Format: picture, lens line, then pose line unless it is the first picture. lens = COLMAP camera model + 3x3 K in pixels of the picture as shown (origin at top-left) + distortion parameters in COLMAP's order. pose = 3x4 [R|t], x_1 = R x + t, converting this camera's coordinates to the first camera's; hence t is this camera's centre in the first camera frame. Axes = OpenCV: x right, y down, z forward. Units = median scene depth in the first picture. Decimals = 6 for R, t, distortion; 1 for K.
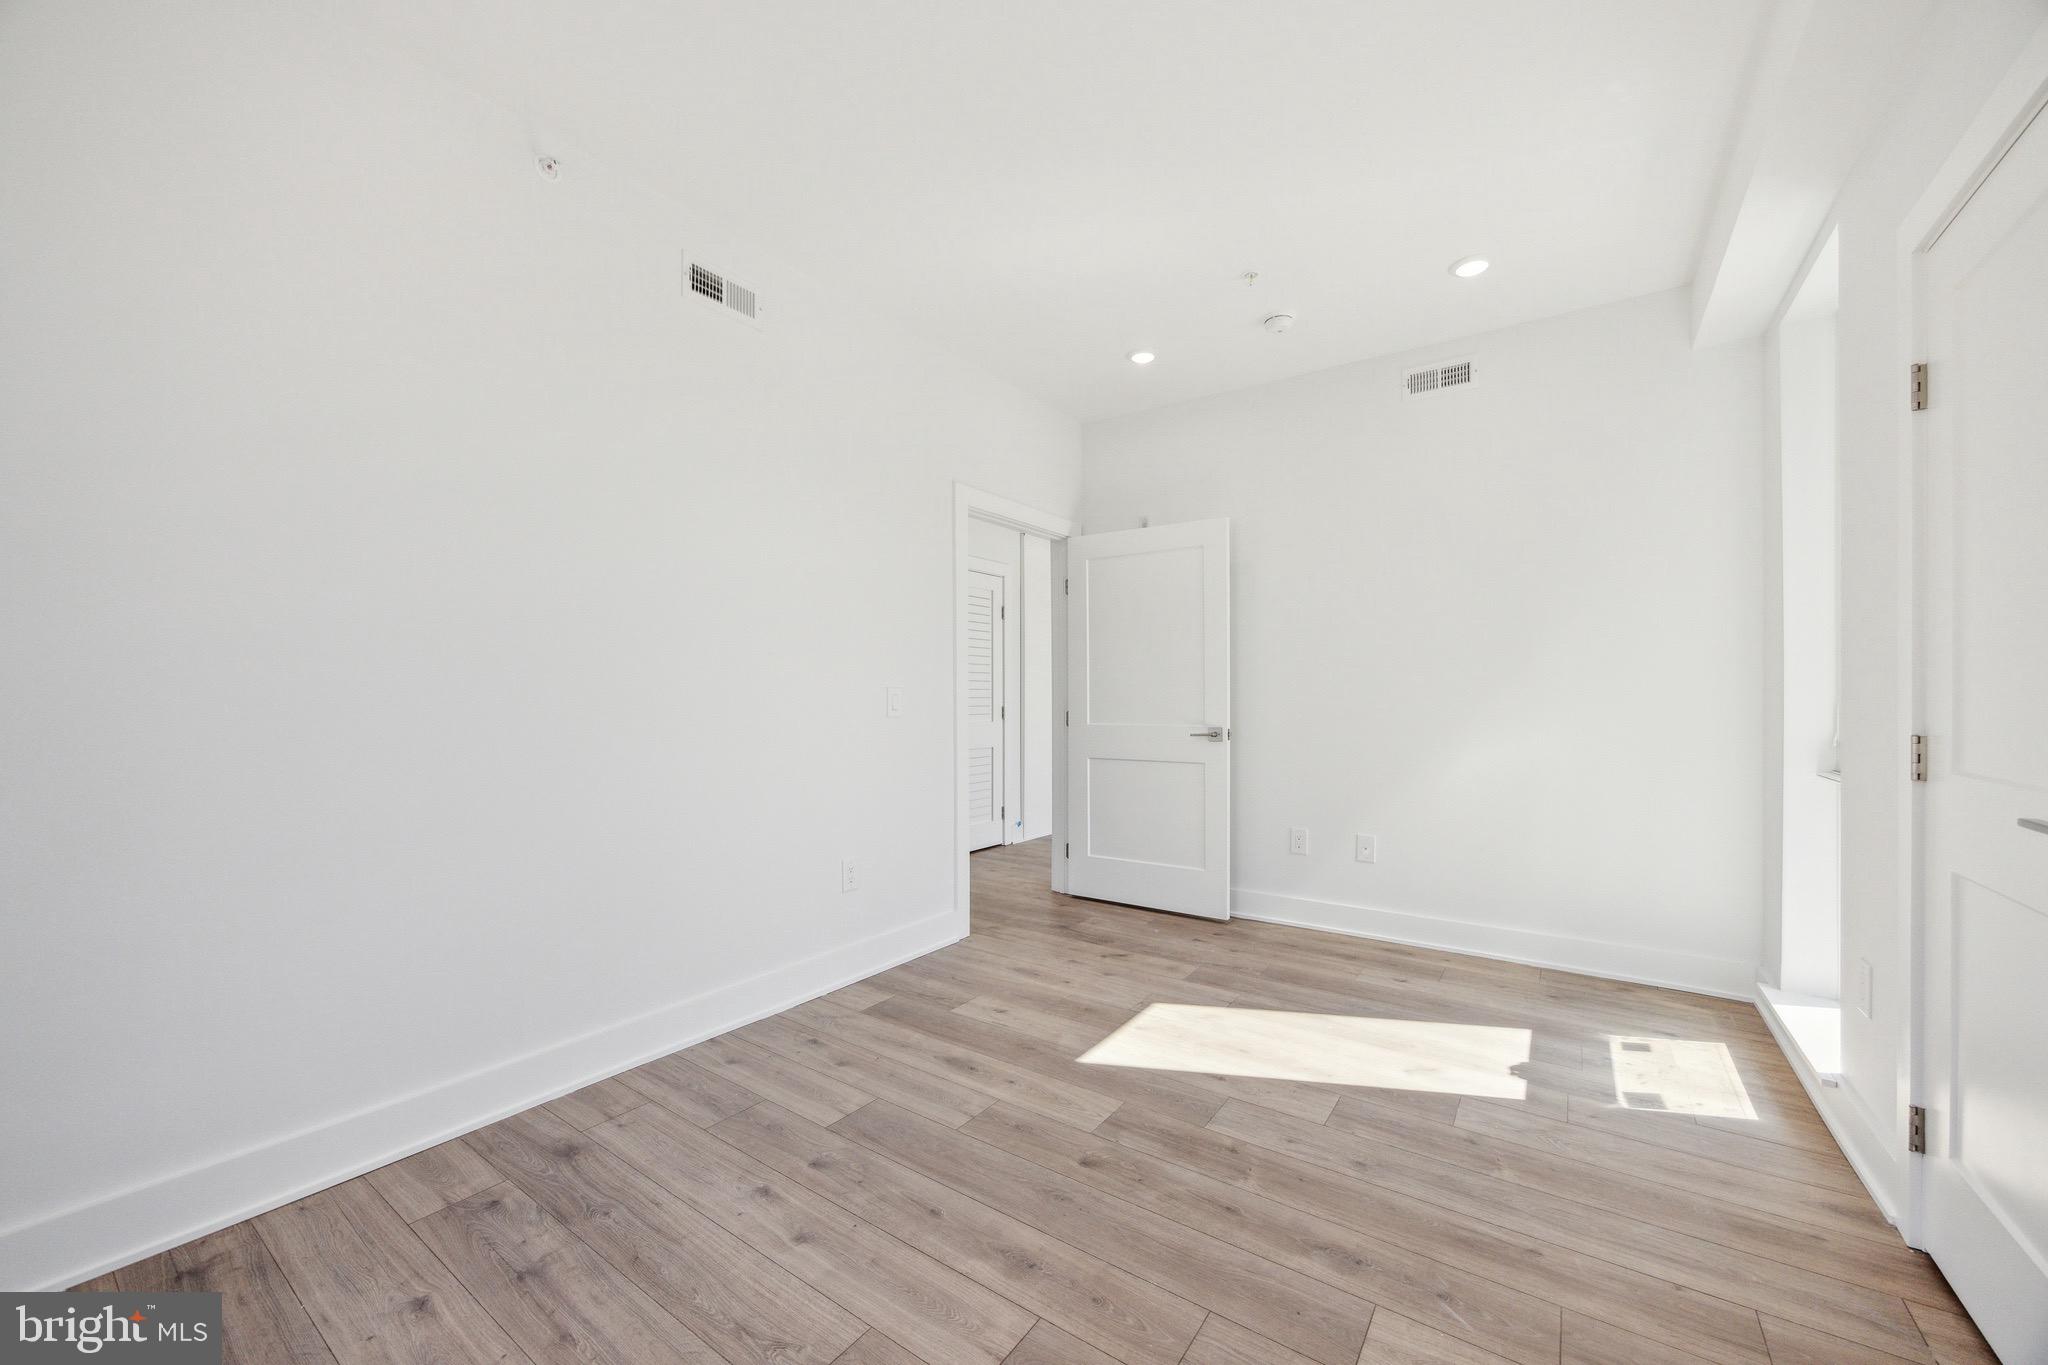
lens RADIAL K [[782.3, 0, 1024.1], [0, 782.3, 678.0], [0, 0, 1]] dist [-0.002621, 0.000026]
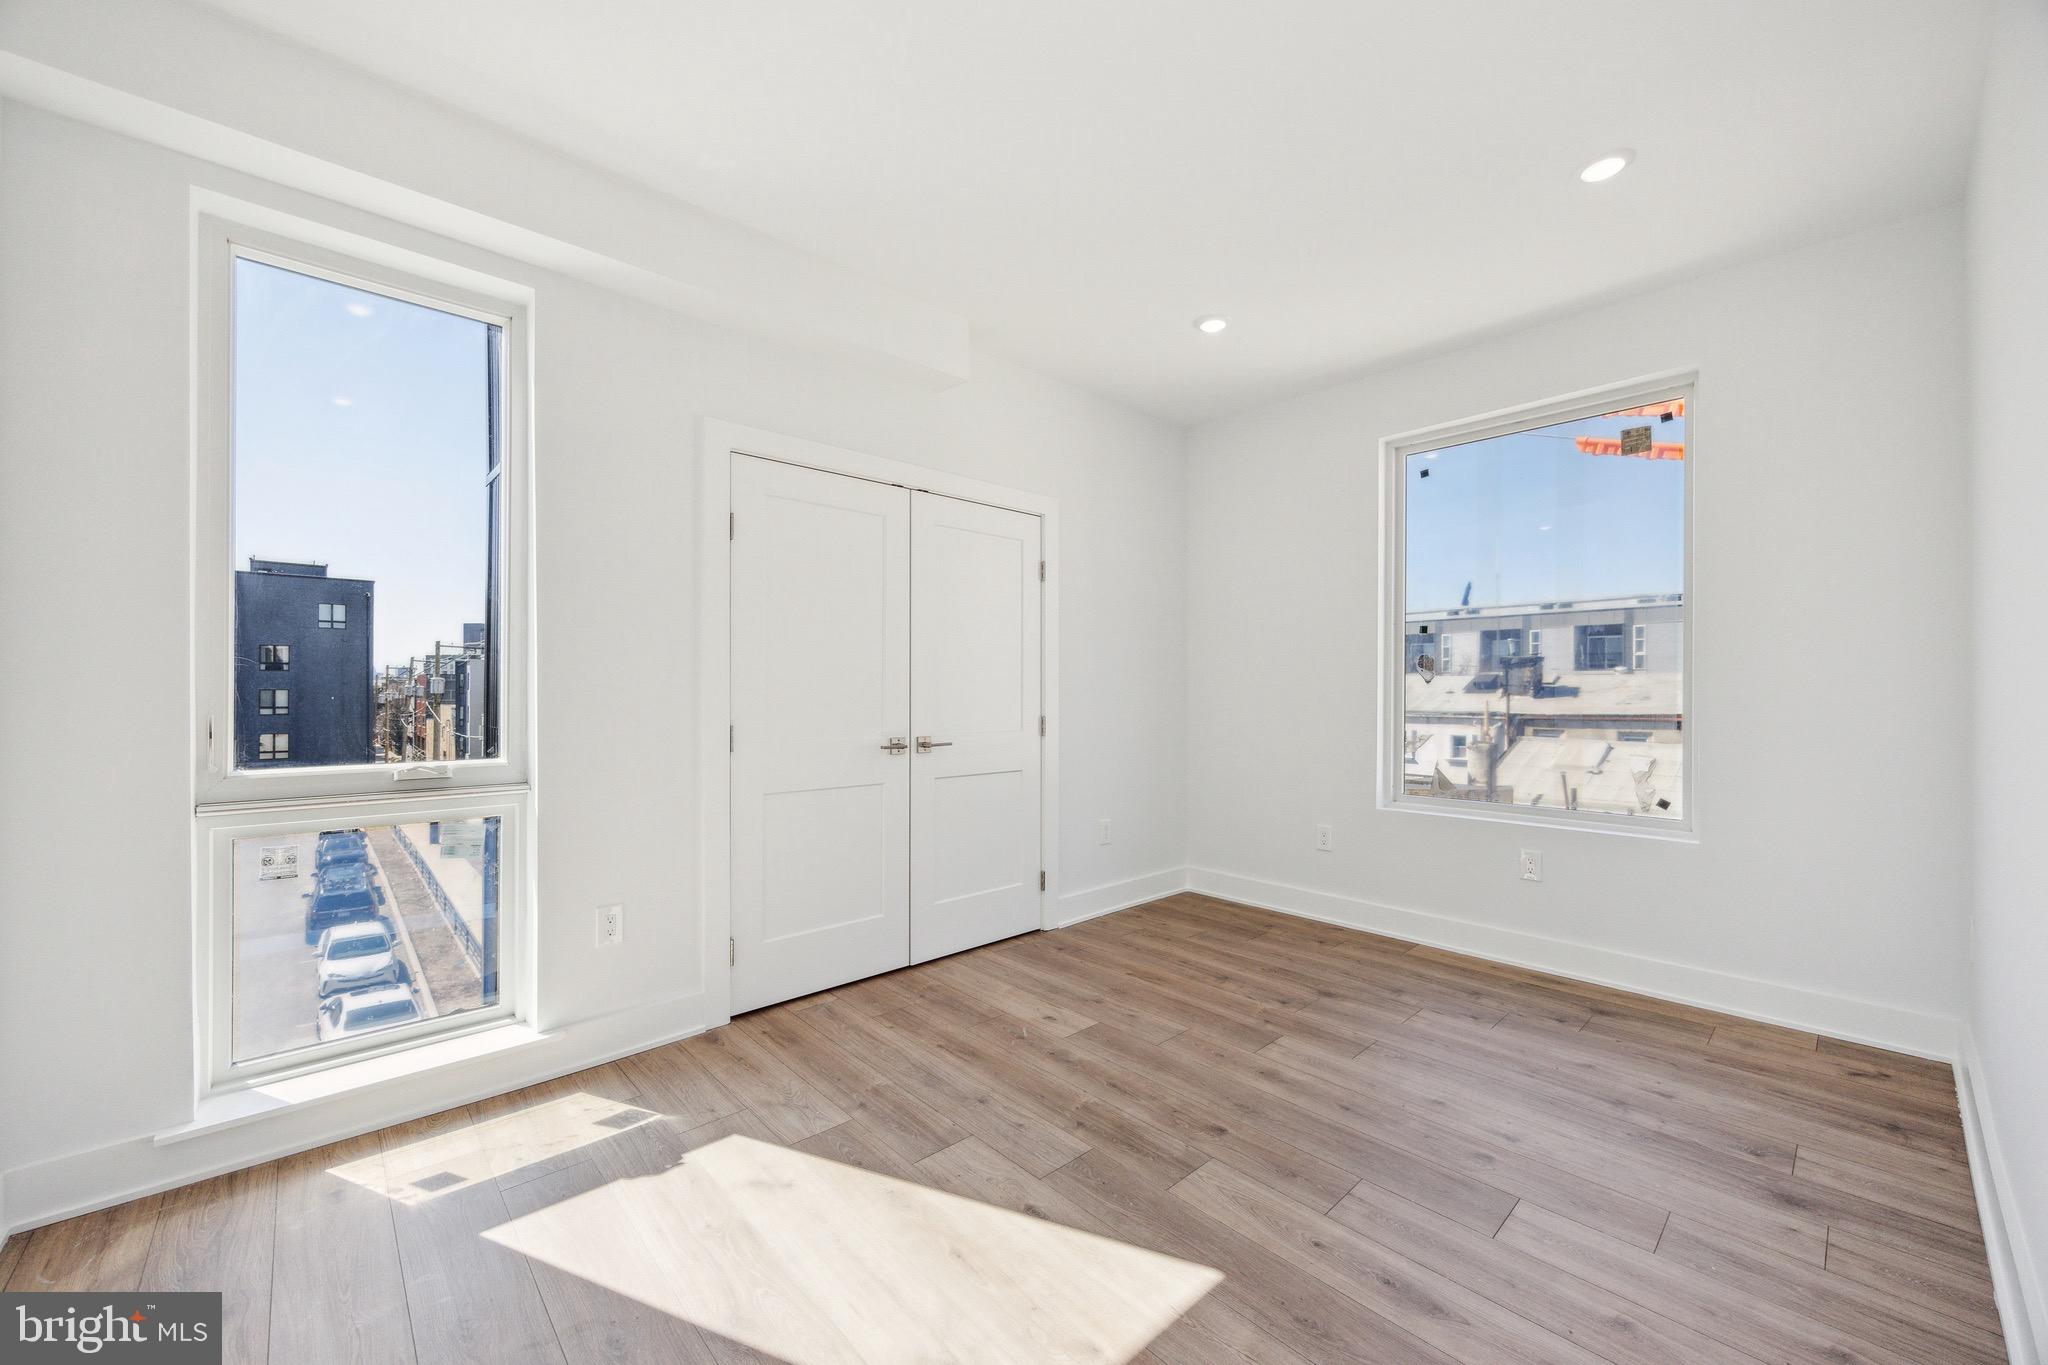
lens RADIAL K [[782.3, 0, 1019.8], [0, 782.3, 698.8], [0, 0, 1]] dist [-0.002621, 0.000026]
pose [[-0.975826, -0.006937, 0.218439, 0.114775], [-0.009295, 0.999909, -0.009771, 0.022695], [-0.218351, -0.011565, -0.975802, 2.066411]]
